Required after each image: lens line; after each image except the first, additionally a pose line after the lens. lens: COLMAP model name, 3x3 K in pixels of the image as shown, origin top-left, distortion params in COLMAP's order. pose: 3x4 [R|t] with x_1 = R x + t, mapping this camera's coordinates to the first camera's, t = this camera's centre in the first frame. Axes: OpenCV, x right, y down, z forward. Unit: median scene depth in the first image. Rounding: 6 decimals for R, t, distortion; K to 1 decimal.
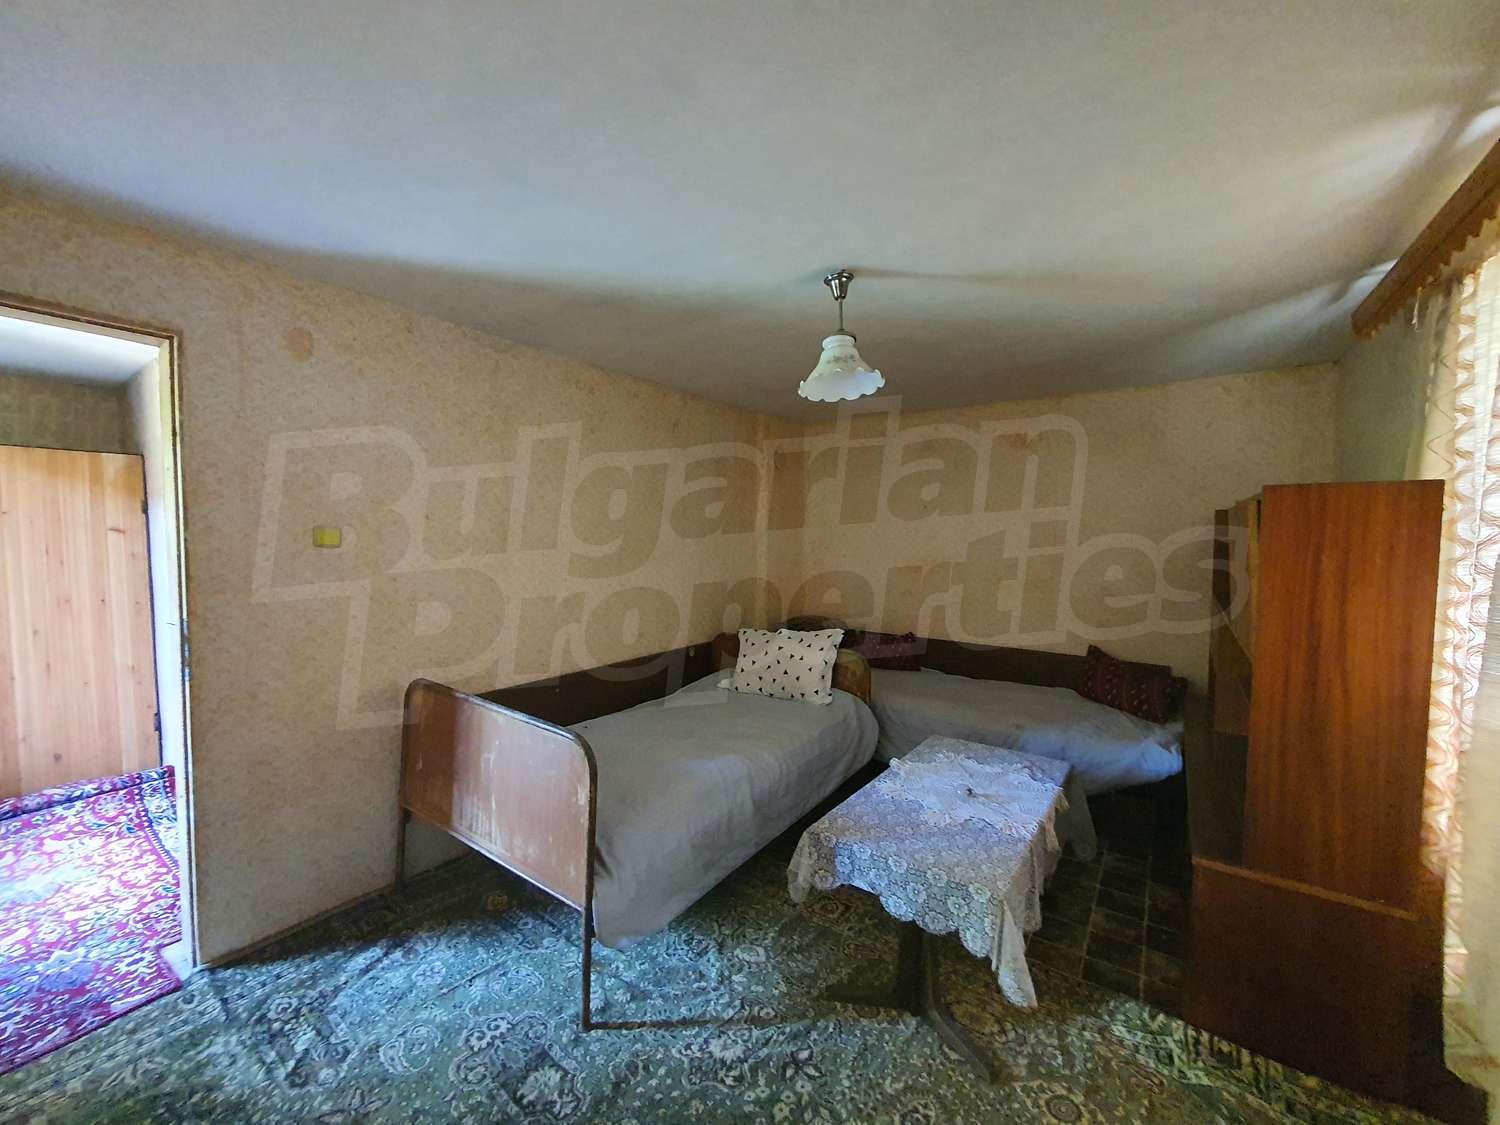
lens RADIAL K [[597.2, 0, 746.0], [0, 597.2, 562.7], [0, 0, 1]] dist [-0.002096, -0.000275]
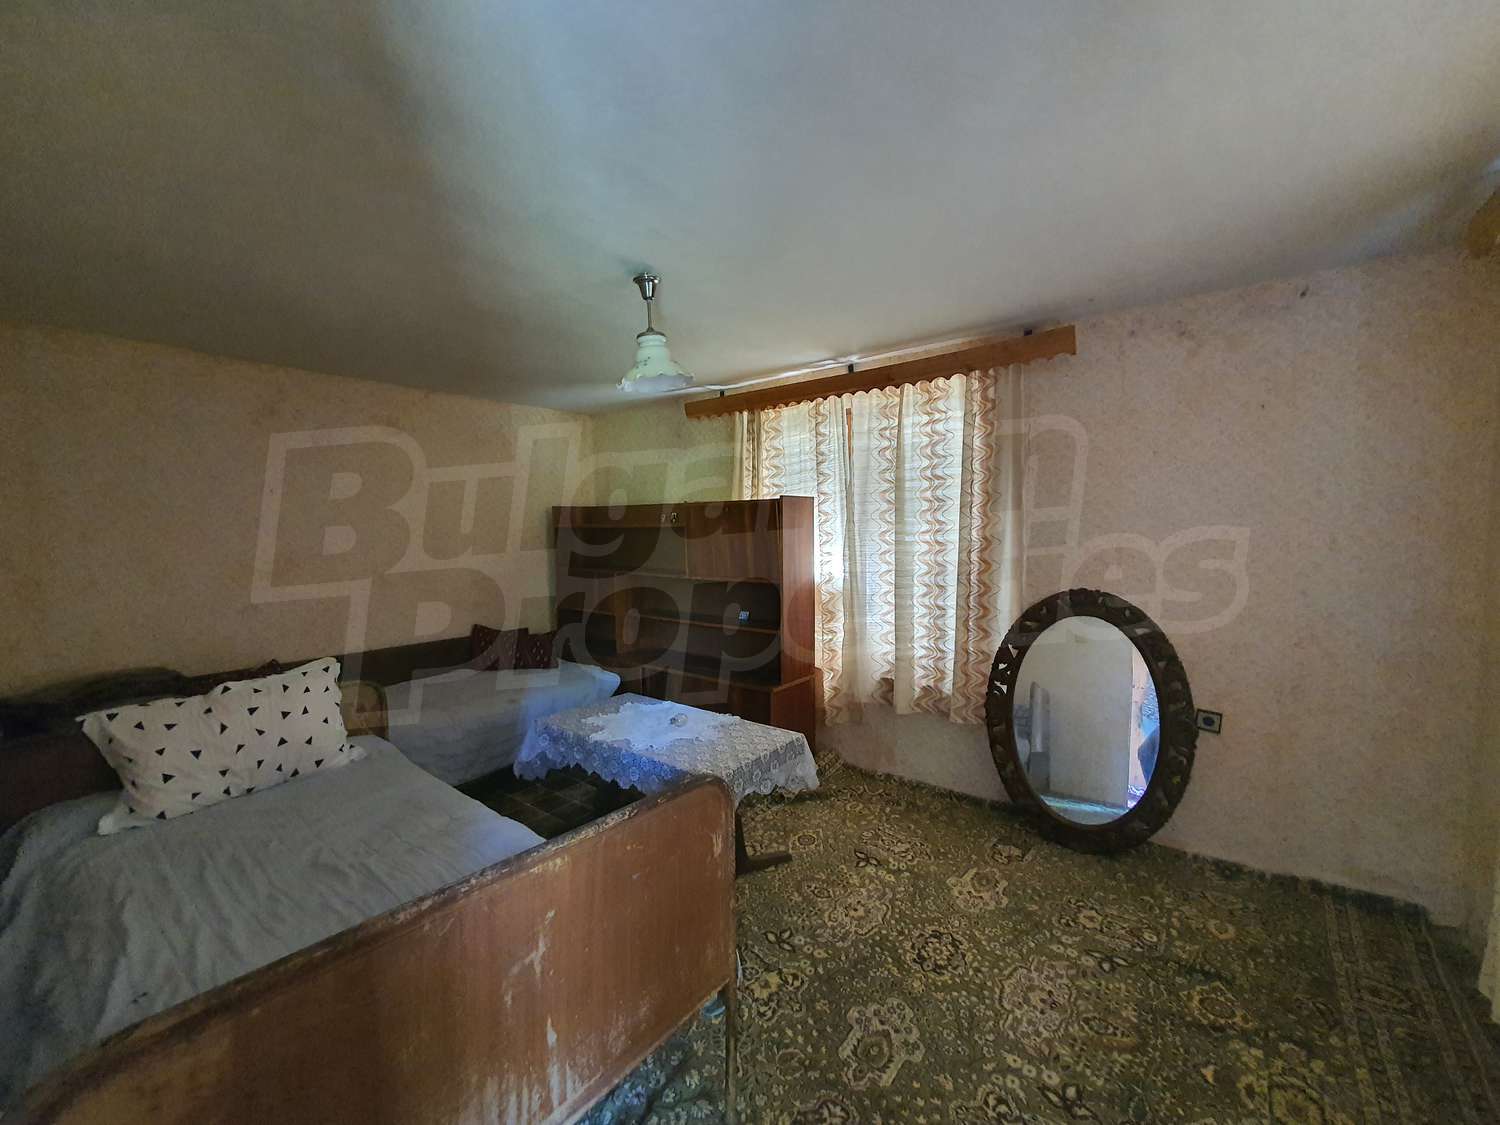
lens RADIAL K [[597.2, 0, 746.0], [0, 597.2, 562.7], [0, 0, 1]] dist [-0.002096, -0.000275]
pose [[0.050710, -0.067686, 0.996417, -1.000162], [0.063009, 0.995930, 0.064446, -0.031691], [-0.996724, 0.059515, 0.054768, 0.860835]]
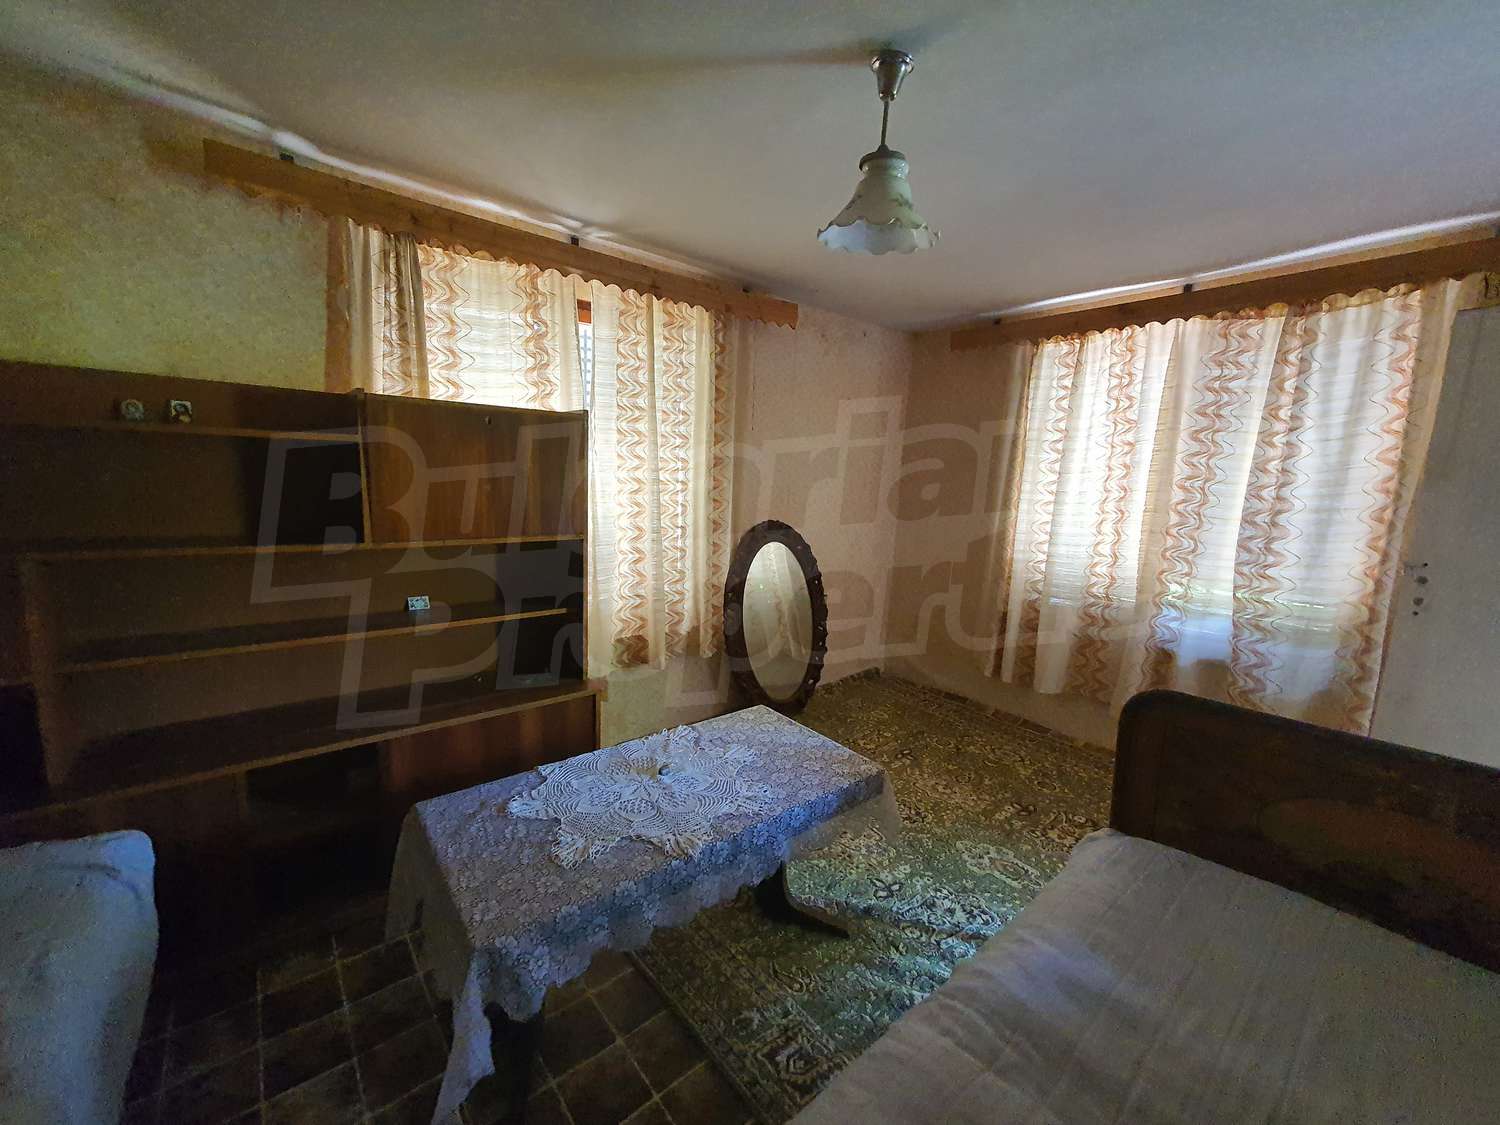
lens RADIAL K [[597.2, 0, 746.0], [0, 597.2, 562.7], [0, 0, 1]] dist [-0.002096, -0.000275]
pose [[-0.963963, -0.084009, 0.252425, 0.104997], [-0.033318, 0.979485, 0.198745, -0.057146], [-0.263943, 0.183173, -0.946986, 1.919405]]
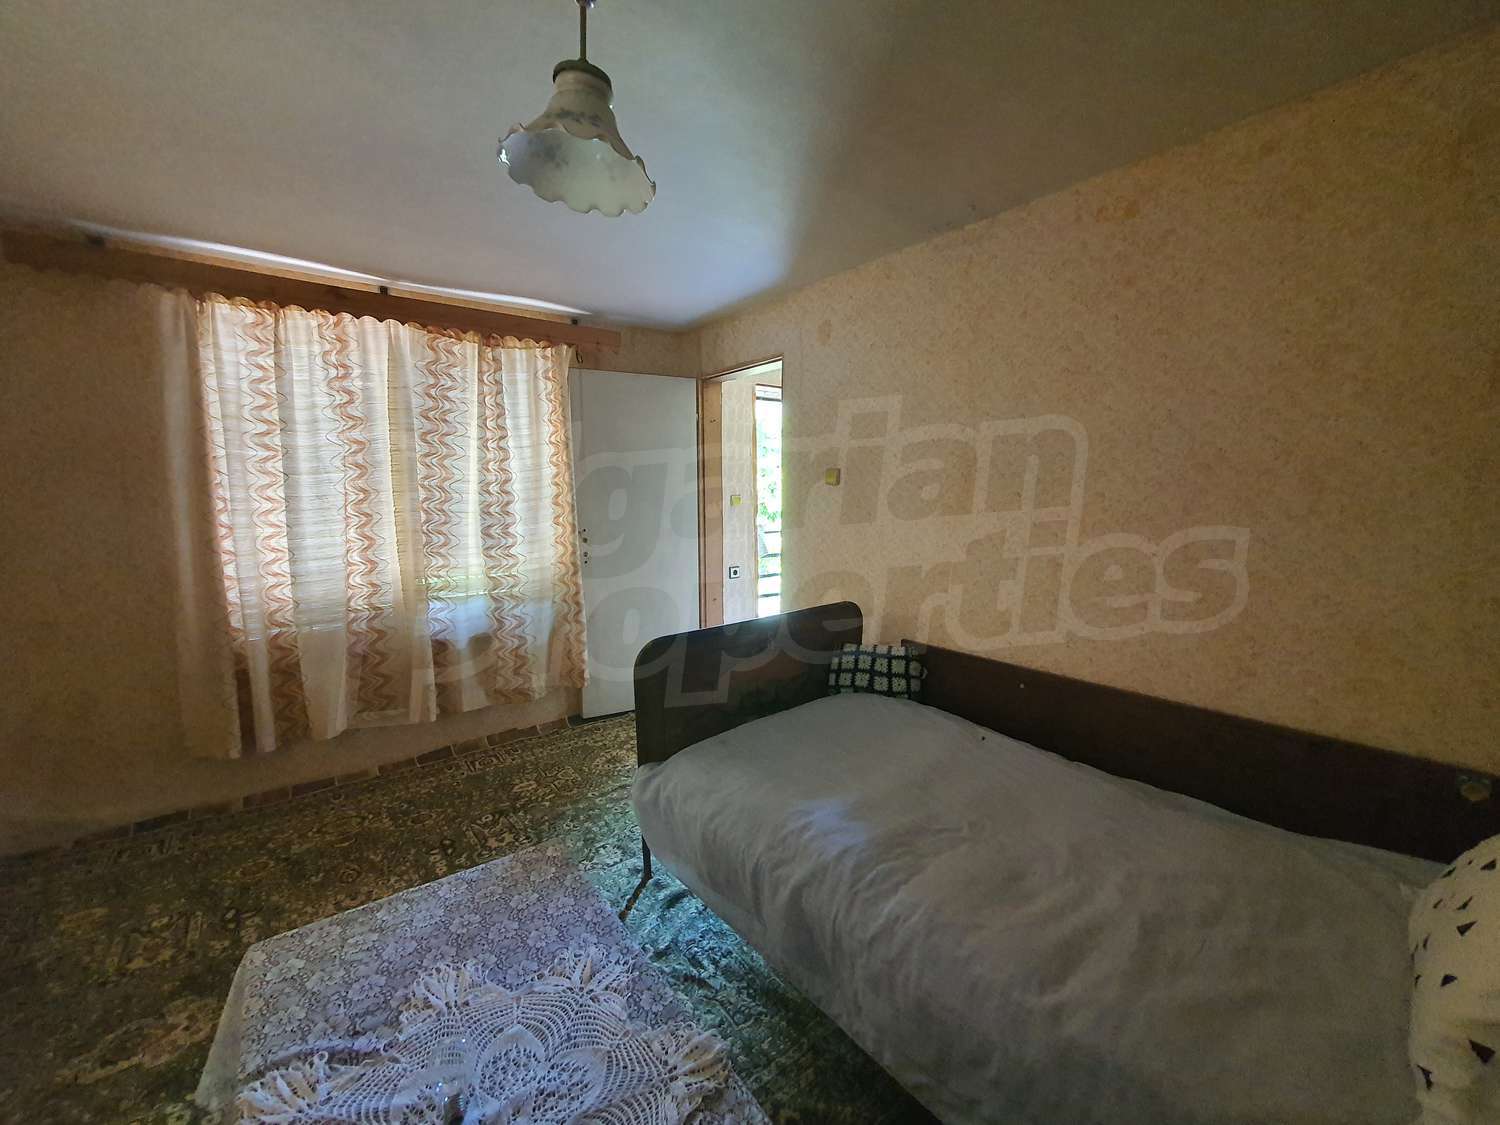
lens RADIAL K [[597.2, 0, 746.0], [0, 597.2, 562.7], [0, 0, 1]] dist [-0.002096, -0.000275]
pose [[-0.288336, 0.107015, -0.951530, 0.727554], [-0.045280, 0.991099, 0.125186, -0.016560], [0.956458, 0.079181, -0.280924, 1.442011]]
